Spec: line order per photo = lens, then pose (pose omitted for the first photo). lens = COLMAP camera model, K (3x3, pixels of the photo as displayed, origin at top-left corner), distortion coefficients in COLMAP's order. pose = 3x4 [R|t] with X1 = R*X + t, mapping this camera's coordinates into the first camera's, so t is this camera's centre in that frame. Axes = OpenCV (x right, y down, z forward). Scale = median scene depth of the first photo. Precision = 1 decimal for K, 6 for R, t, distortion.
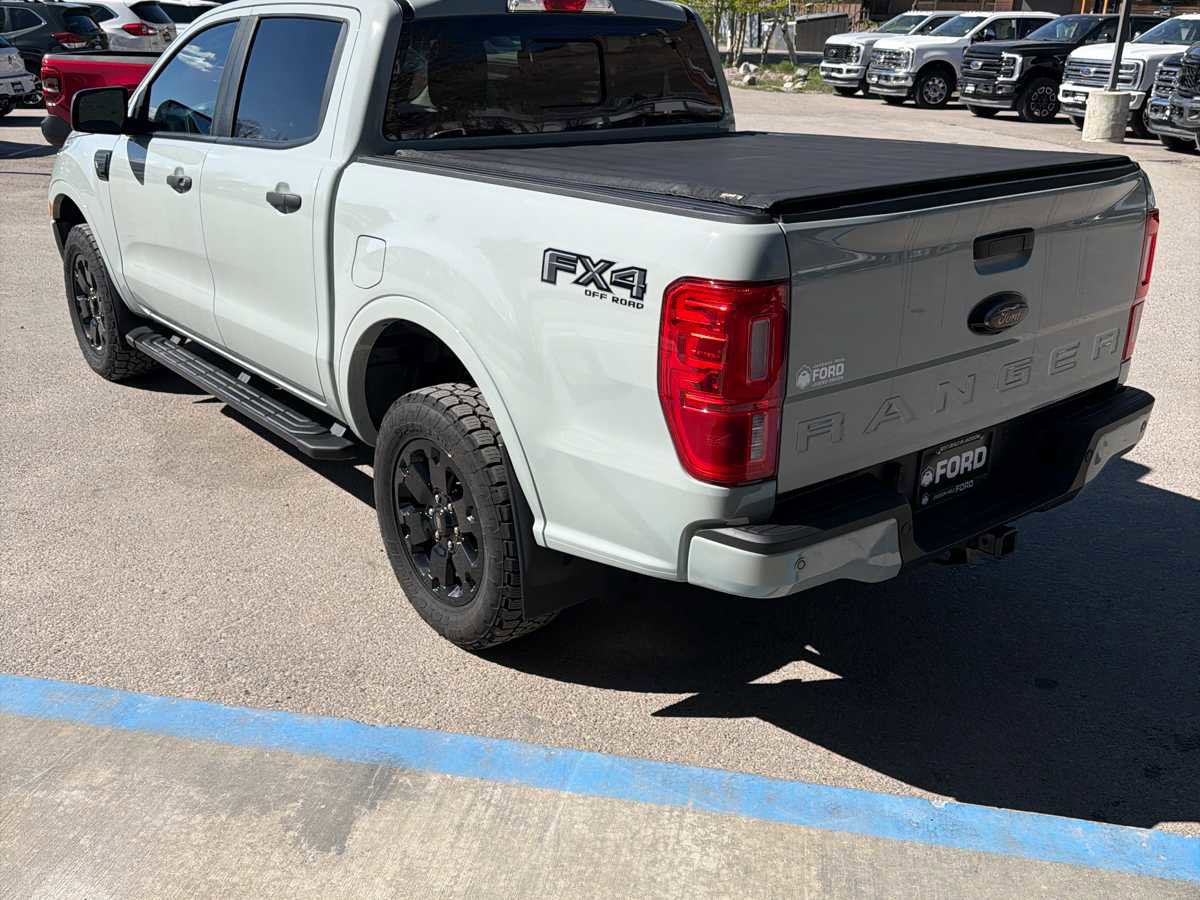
lens RADIAL K [[1113.4, 0, 605.0], [0, 1113.4, 450.2], [0, 0, 1]] dist [0.168522, -0.339515]
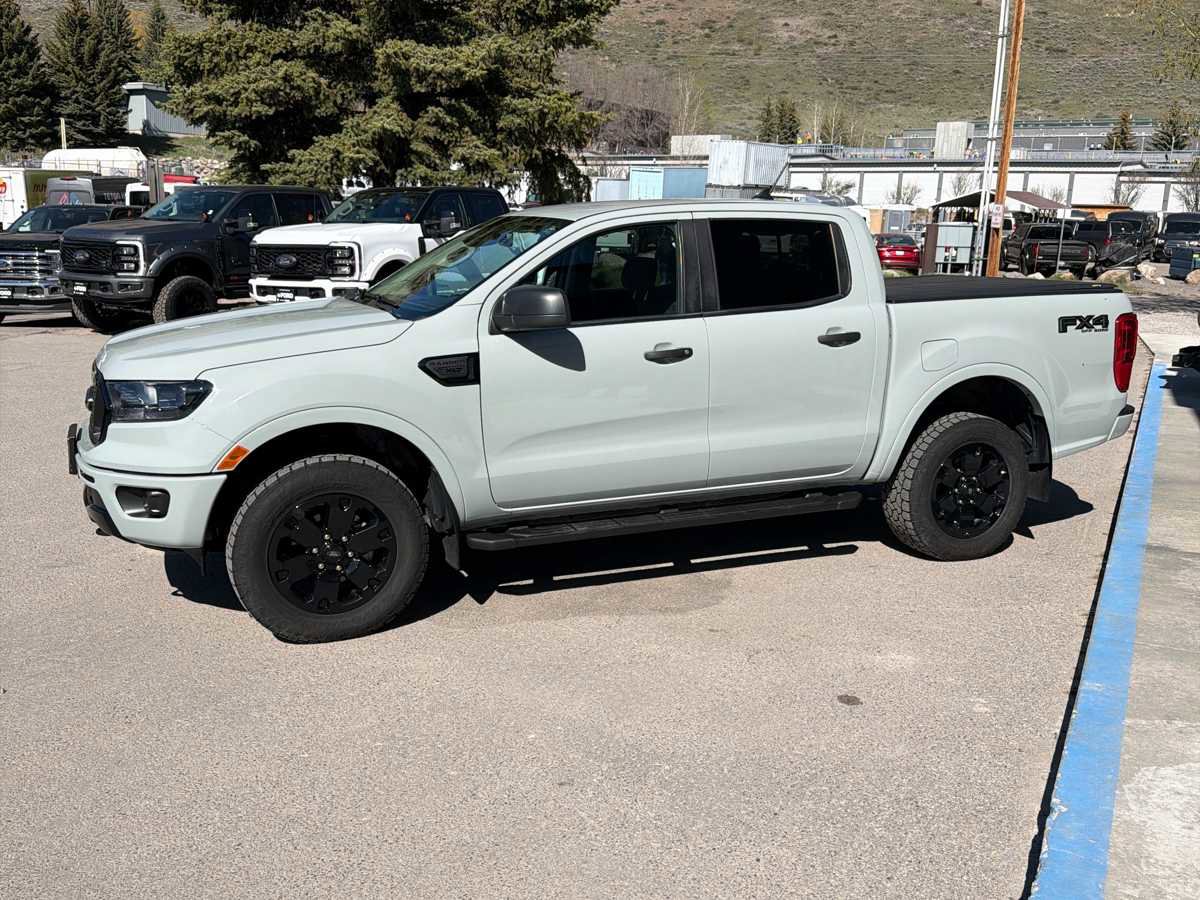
lens RADIAL K [[1109.6, 0, 607.4], [0, 1109.6, 465.2], [0, 0, 1]] dist [0.189888, -0.415442]
pose [[0.266926, -0.208830, 0.940819, -0.359972], [0.333416, 0.935964, 0.113157, -0.067044], [-0.904204, 0.283479, 0.319461, 0.171461]]
